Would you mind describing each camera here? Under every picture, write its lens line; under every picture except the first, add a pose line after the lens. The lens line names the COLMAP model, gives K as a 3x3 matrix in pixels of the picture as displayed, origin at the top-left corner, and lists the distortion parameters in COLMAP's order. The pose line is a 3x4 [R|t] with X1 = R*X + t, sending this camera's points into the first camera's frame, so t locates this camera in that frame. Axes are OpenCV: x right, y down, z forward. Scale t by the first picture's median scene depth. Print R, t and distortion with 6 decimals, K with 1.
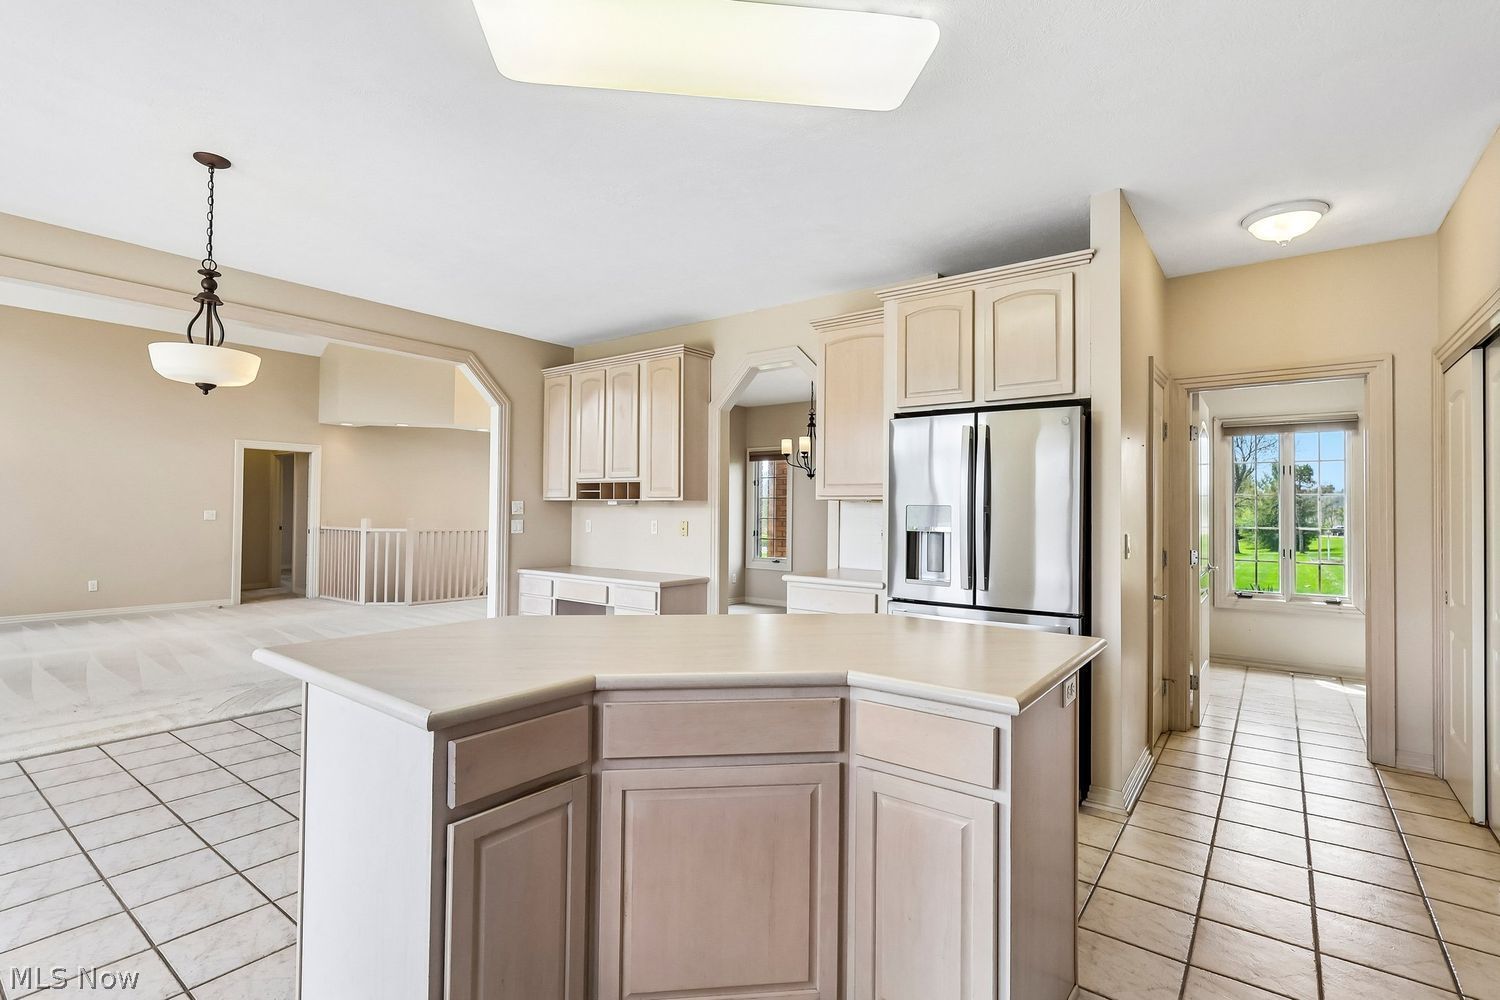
lens RADIAL K [[696.4, 0, 746.7], [0, 696.4, 497.6], [0, 0, 1]] dist [-0.005907, -0.000505]
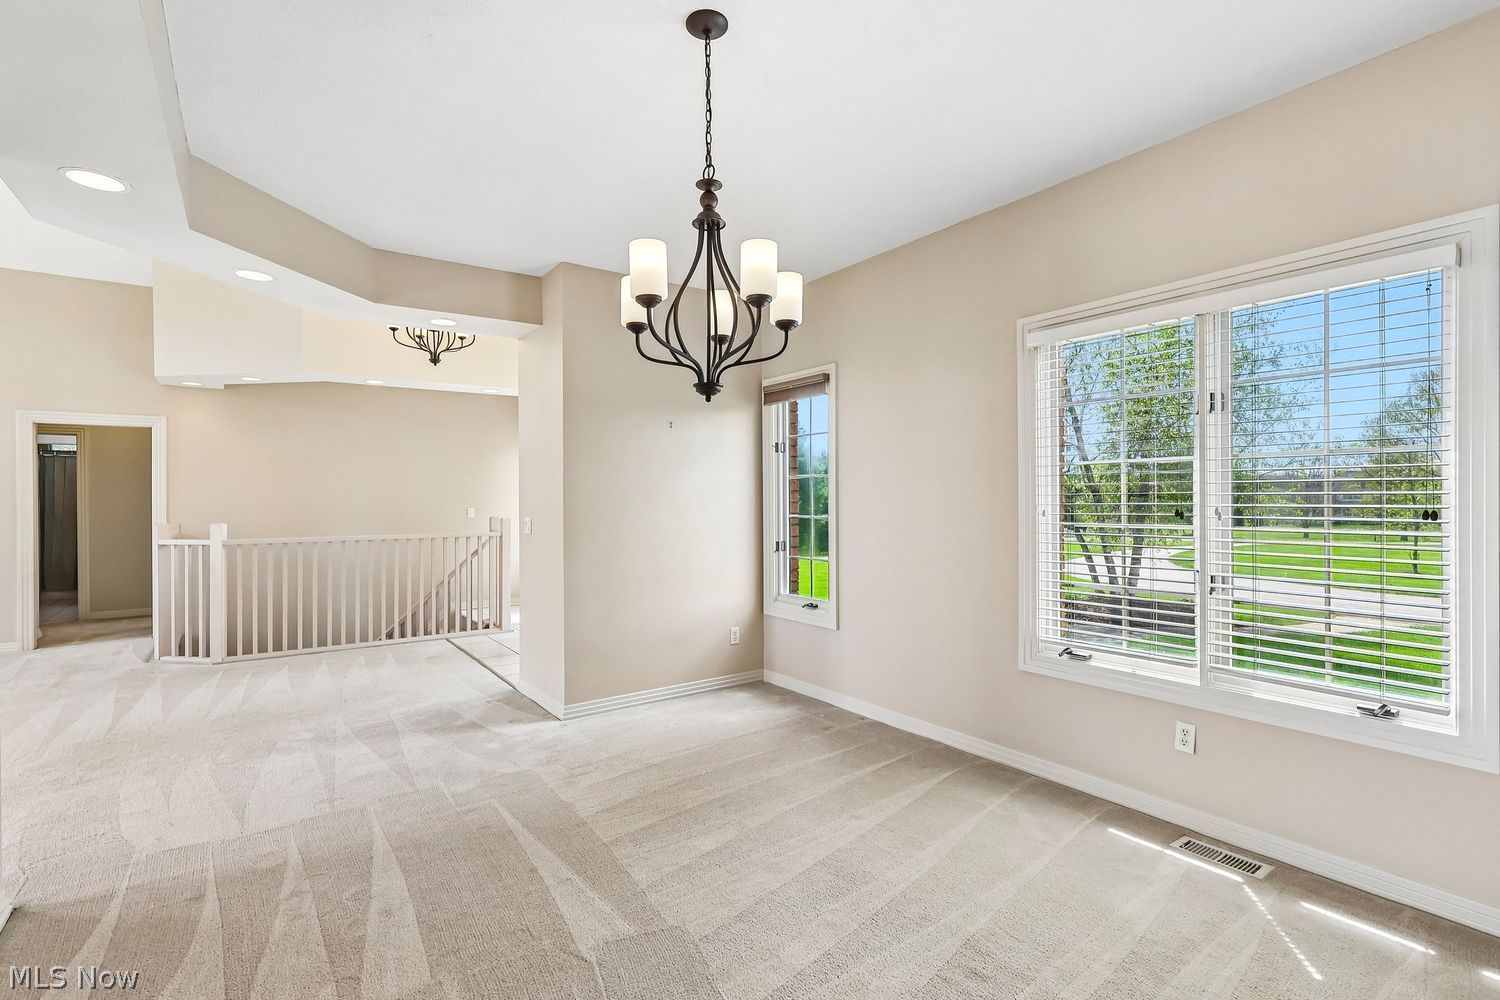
lens RADIAL K [[696.4, 0, 752.2], [0, 696.4, 503.7], [0, 0, 1]] dist [-0.005907, -0.000505]
pose [[0.951462, -0.013716, -0.307460, 0.153732], [0.018224, 0.999764, 0.011796, 0.013879], [0.307225, -0.016827, 0.951488, 0.525583]]
